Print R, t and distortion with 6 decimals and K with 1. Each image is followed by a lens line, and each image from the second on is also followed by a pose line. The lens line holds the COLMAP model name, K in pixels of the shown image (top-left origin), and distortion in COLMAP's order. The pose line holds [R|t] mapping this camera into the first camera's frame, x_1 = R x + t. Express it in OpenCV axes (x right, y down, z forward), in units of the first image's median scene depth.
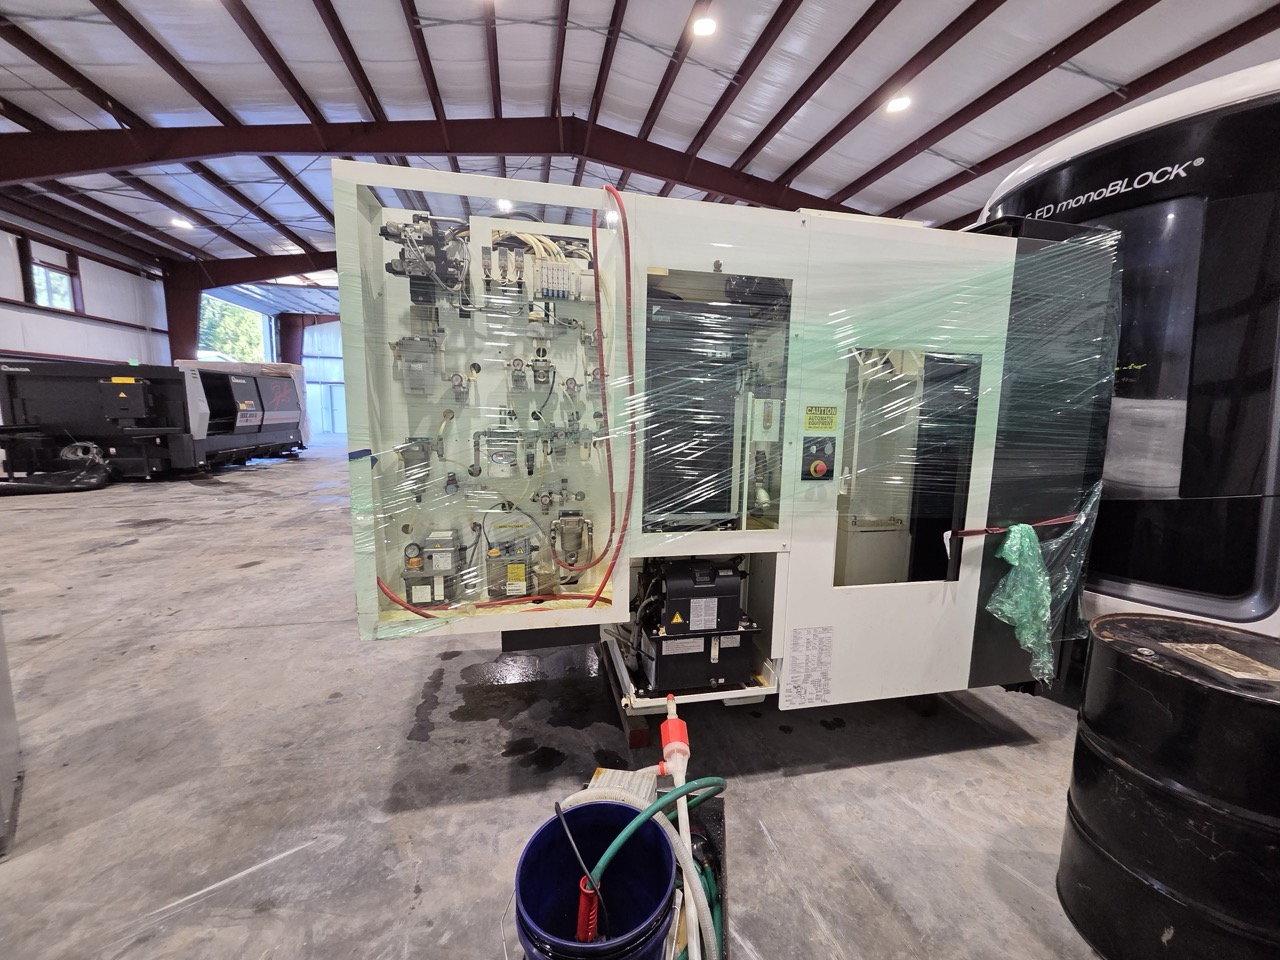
lens RADIAL K [[527.0, 0, 651.2], [0, 527.0, 478.0], [0, 0, 1]] dist [0.002650, 0.000041]
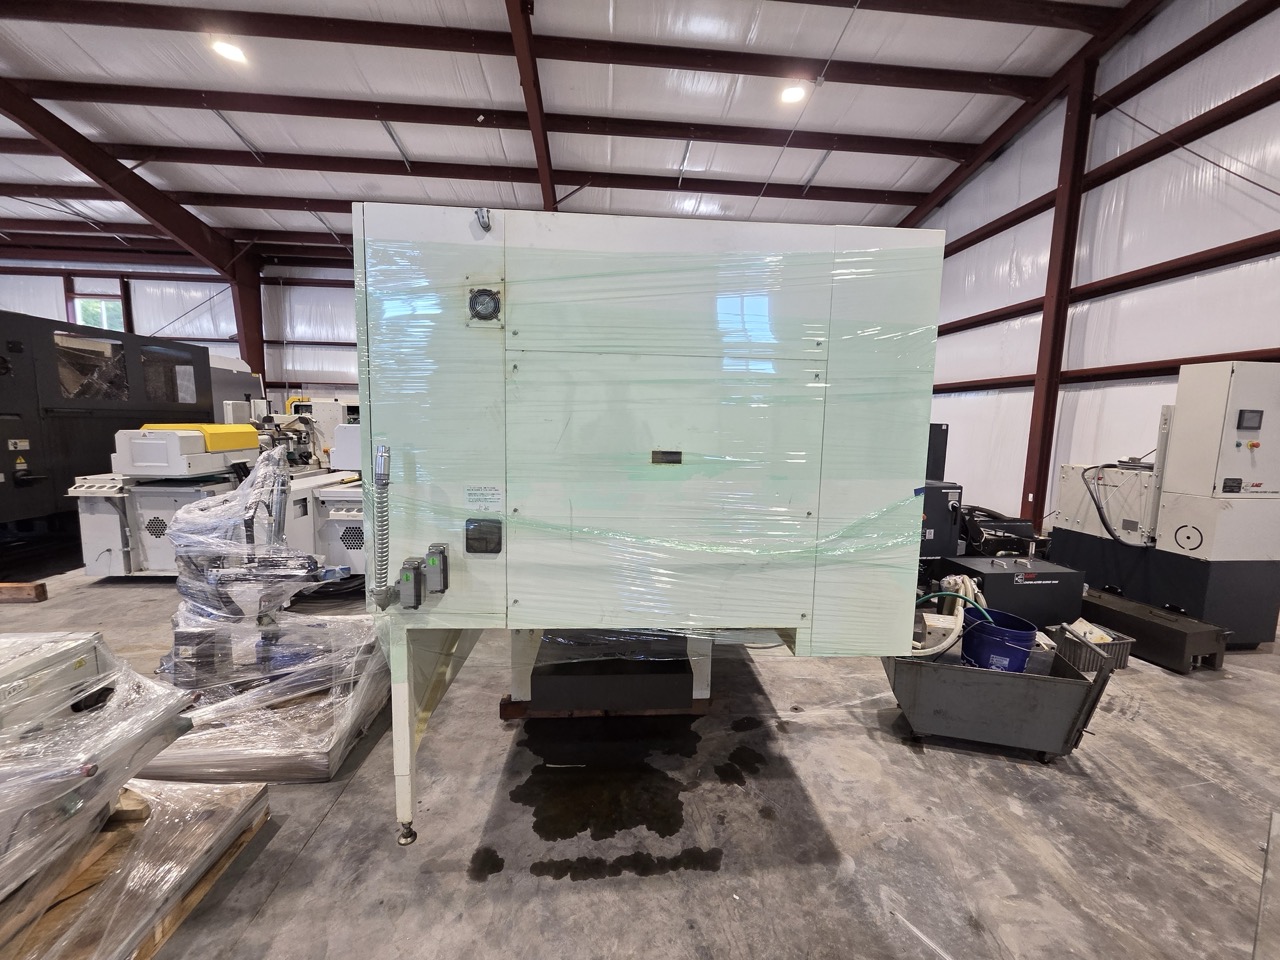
lens RADIAL K [[527.7, 0, 643.2], [0, 527.7, 481.9], [0, 0, 1]] dist [0.000687, 0.000291]
pose [[0.155116, -0.131081, 0.979161, -1.336806], [0.114394, 0.986874, 0.113992, -0.192058], [-0.981251, 0.094329, 0.168075, 1.063530]]
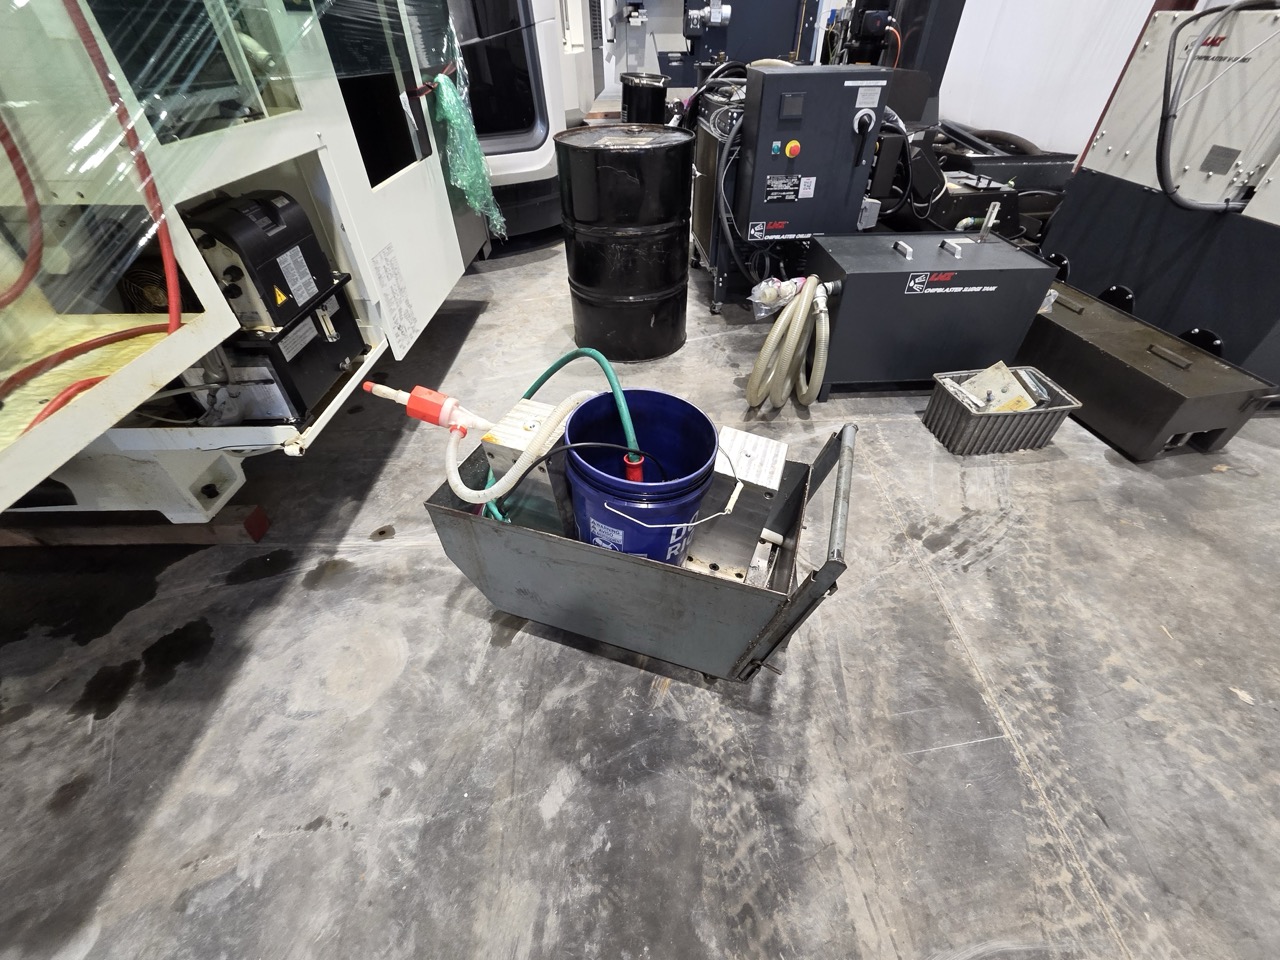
lens RADIAL K [[524.0, 0, 645.7], [0, 524.0, 481.1], [0, 0, 1]] dist [0.000500, 0.000294]
pose [[0.214882, -0.661854, 0.718174, -0.429519], [0.140215, 0.748641, 0.647979, 0.075785], [-0.966522, -0.038541, 0.253671, 0.361410]]
